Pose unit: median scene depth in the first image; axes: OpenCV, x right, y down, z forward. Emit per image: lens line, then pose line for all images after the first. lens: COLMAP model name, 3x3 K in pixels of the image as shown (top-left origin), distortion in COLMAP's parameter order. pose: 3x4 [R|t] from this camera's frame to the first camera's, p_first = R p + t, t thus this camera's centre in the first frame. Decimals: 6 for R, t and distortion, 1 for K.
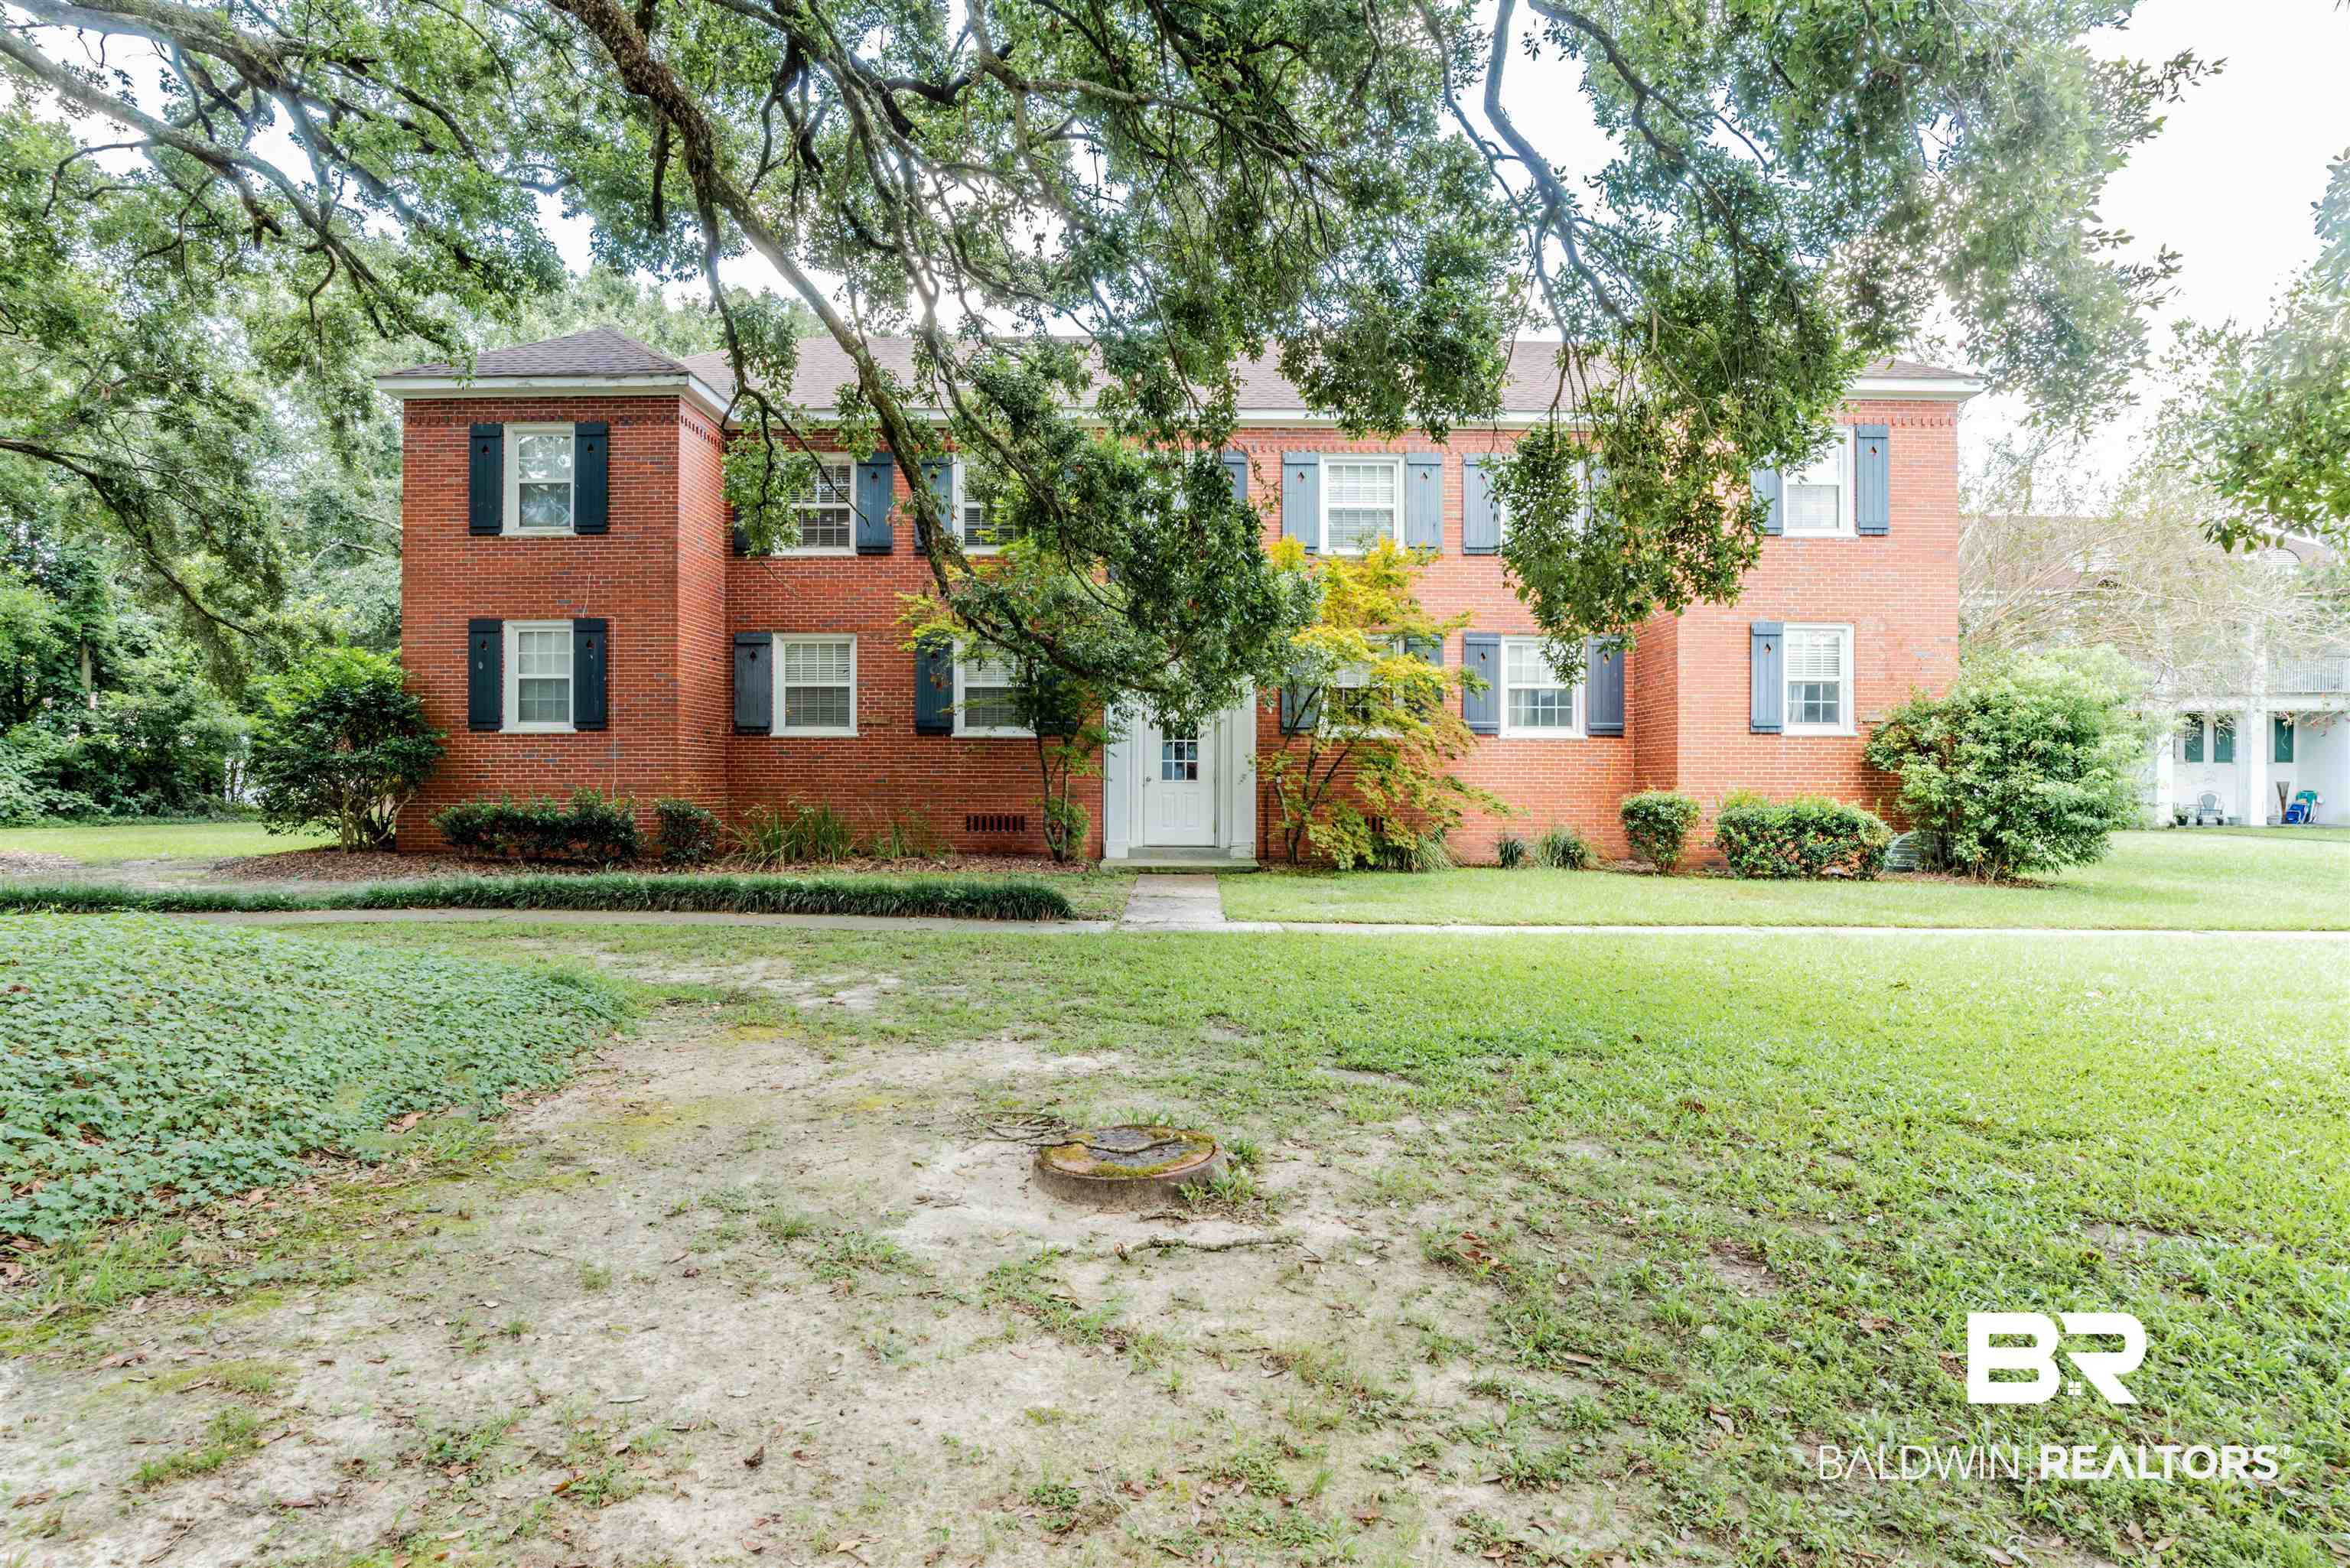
lens RADIAL K [[1182.8, 0, 1185.2], [0, 1182.8, 791.6], [0, 0, 1]] dist [-0.048267, 0.022845]
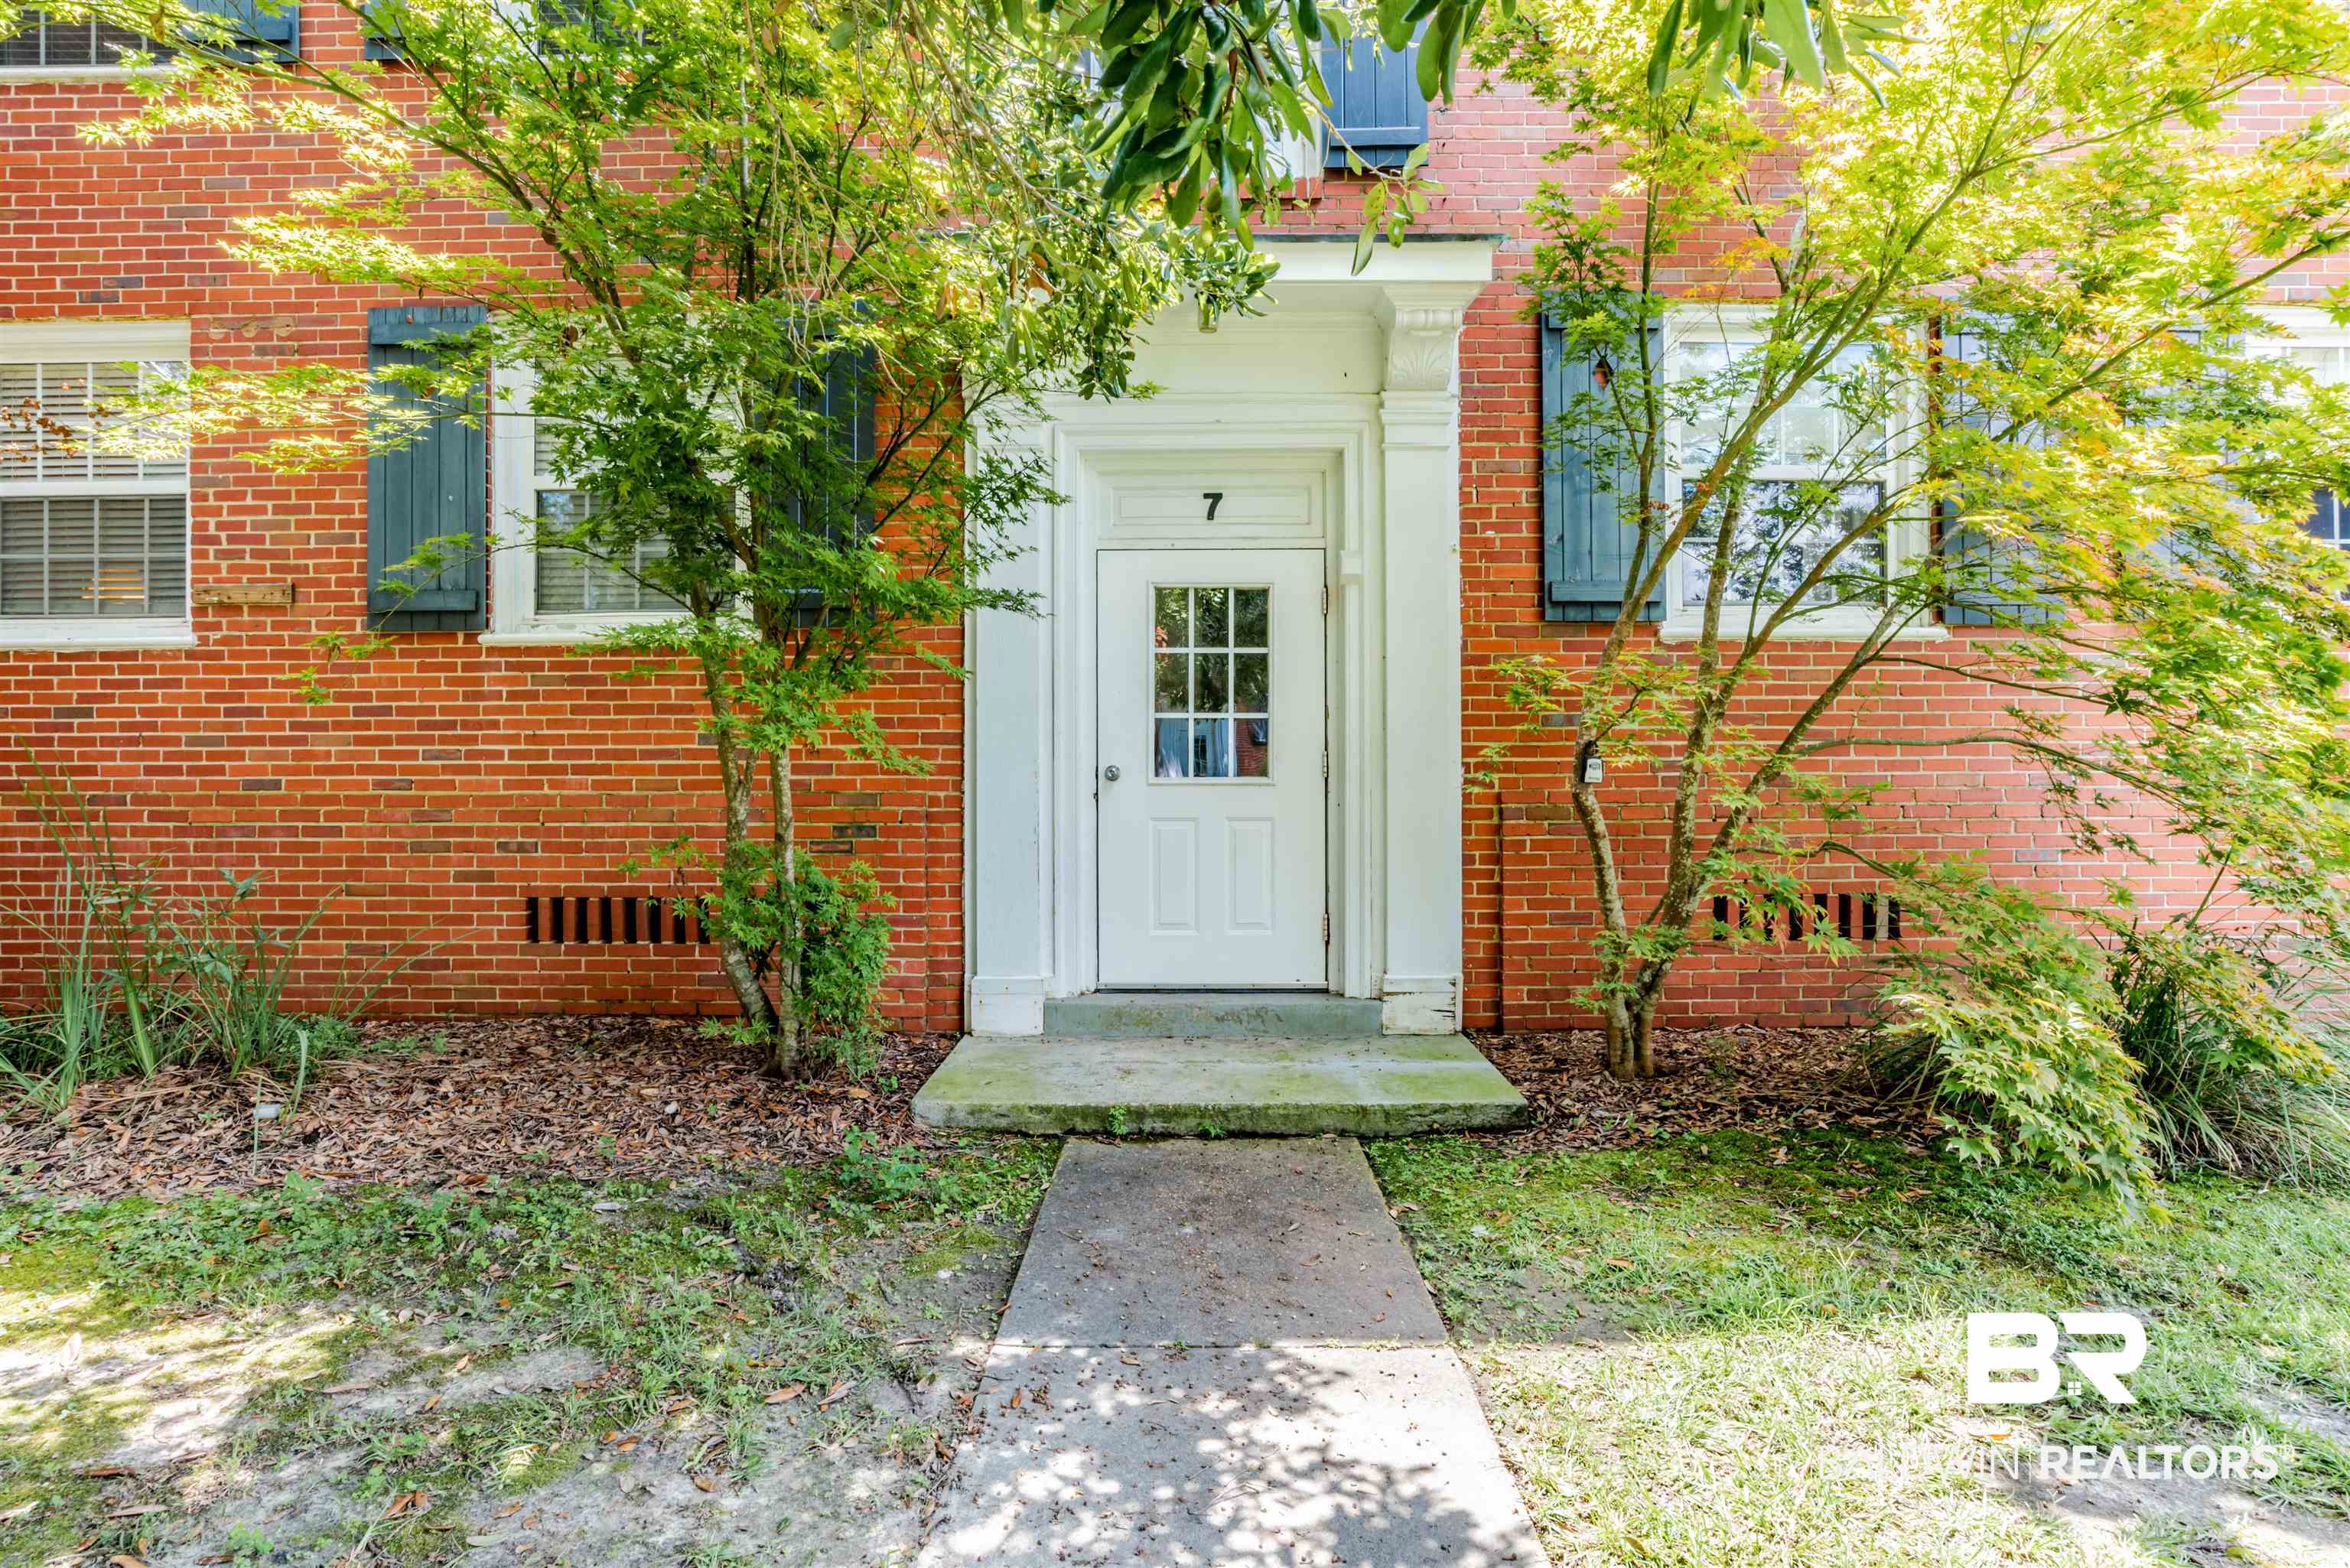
lens RADIAL K [[1182.8, 0, 1185.2], [0, 1182.8, 791.6], [0, 0, 1]] dist [-0.048267, 0.022845]
pose [[0.999955, -0.005776, -0.007520, -0.009855], [0.005711, 0.999946, -0.008628, -0.003361], [0.007570, 0.008585, 0.999934, 0.708698]]
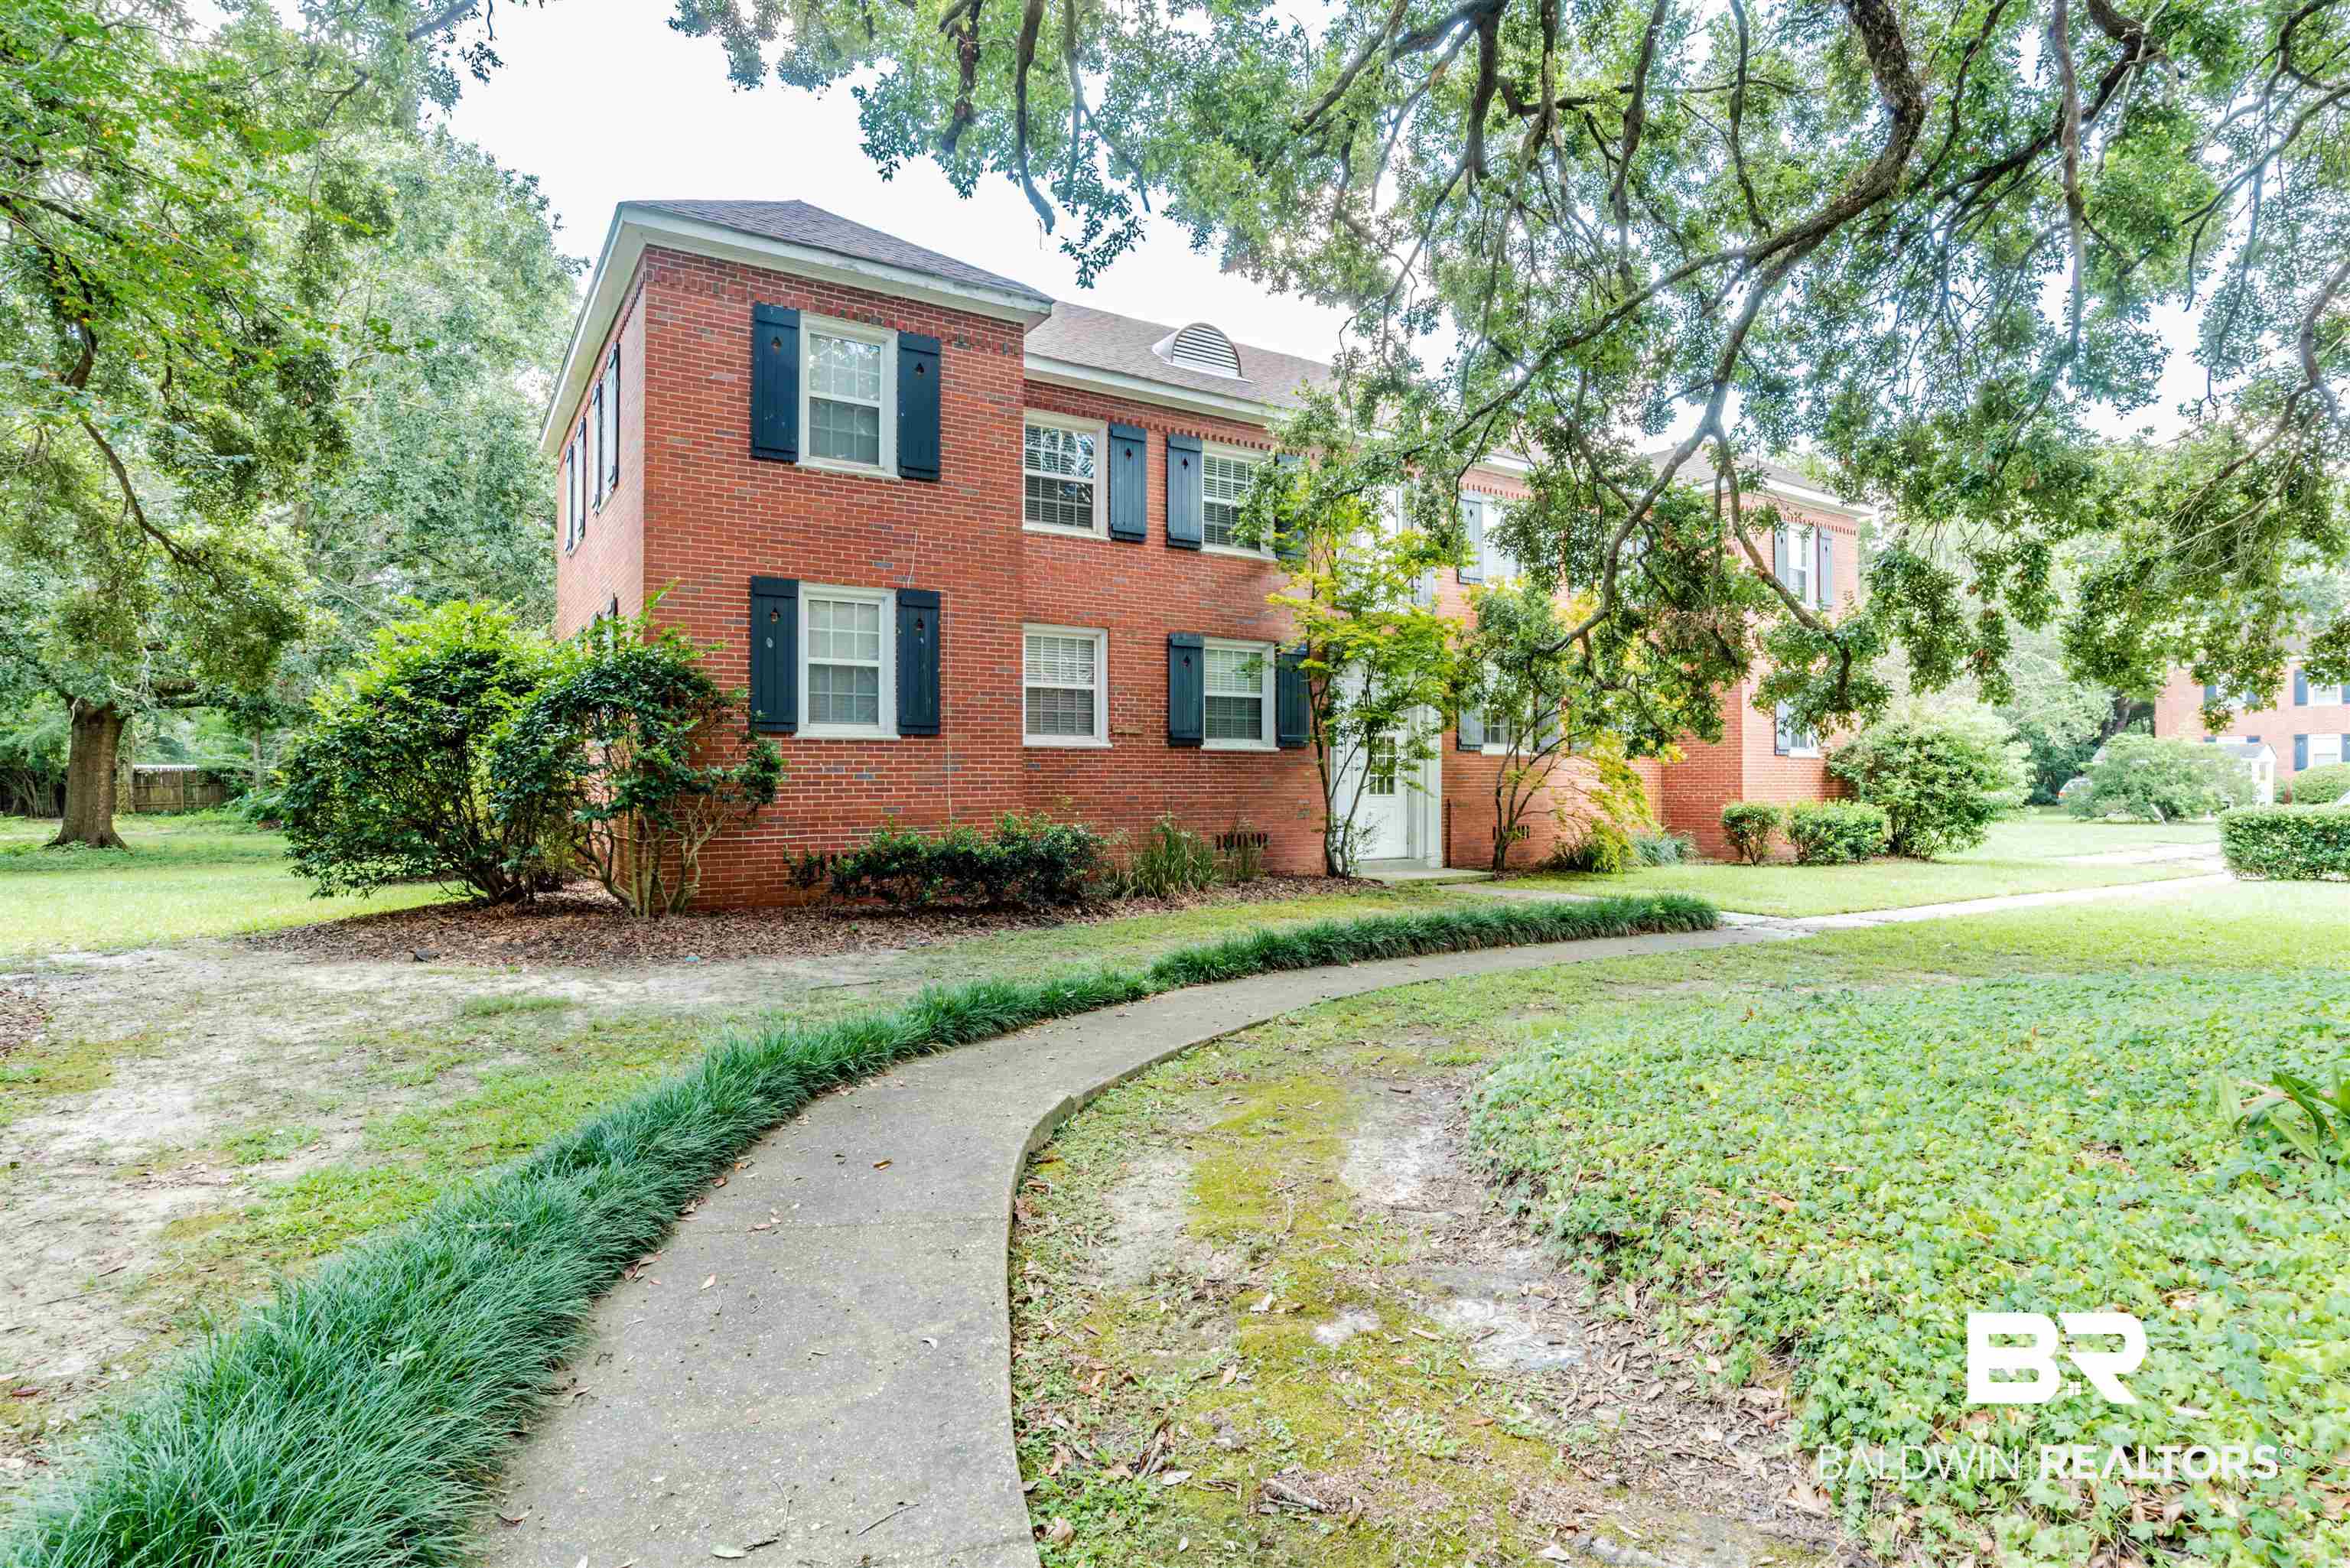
lens RADIAL K [[1182.8, 0, 1185.2], [0, 1182.8, 791.6], [0, 0, 1]] dist [-0.048267, 0.022845]
pose [[0.837996, -0.006913, 0.545633, -0.727754], [0.008501, 0.999964, -0.000387, -0.013458], [-0.545611, 0.004963, 0.838024, 0.240133]]
